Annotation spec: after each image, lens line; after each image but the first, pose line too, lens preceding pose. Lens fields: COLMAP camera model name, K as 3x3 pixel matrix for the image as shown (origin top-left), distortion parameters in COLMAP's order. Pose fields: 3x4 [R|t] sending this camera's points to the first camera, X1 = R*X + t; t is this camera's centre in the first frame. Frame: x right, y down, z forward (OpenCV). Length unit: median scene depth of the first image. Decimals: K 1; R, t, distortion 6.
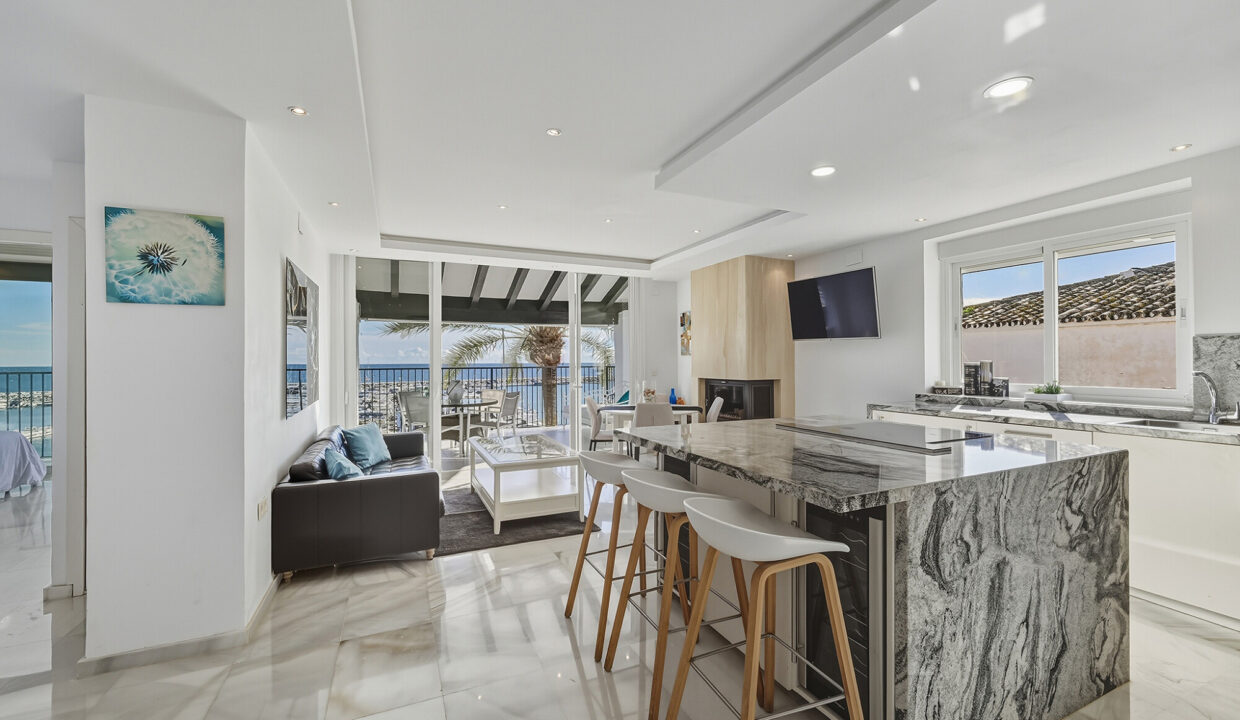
lens RADIAL K [[487.6, 0, 619.7], [0, 487.6, 362.8], [0, 0, 1]] dist [-0.003828, -0.000115]
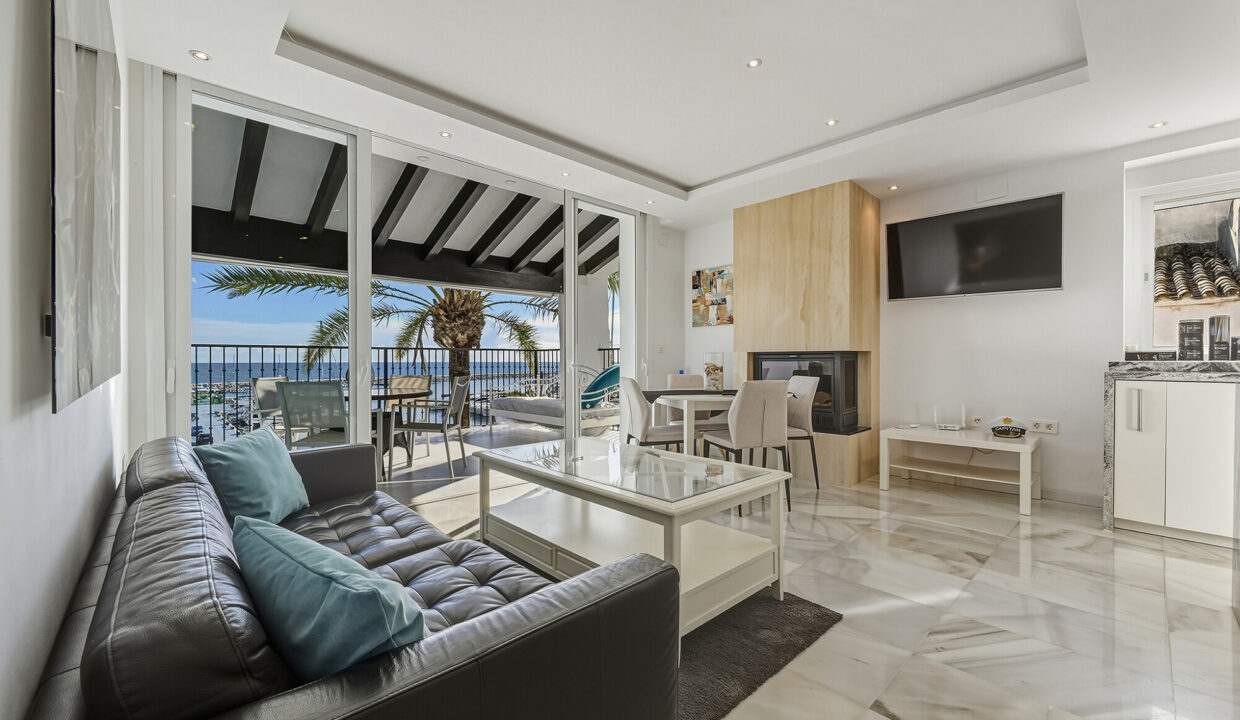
lens RADIAL K [[487.6, 0, 621.8], [0, 487.6, 362.1], [0, 0, 1]] dist [-0.003828, -0.000115]
pose [[0.949464, 0.002358, 0.313867, -0.250310], [-0.002723, 0.999996, 0.000725, 0.045313], [-0.313864, -0.001543, 0.949467, 0.347886]]
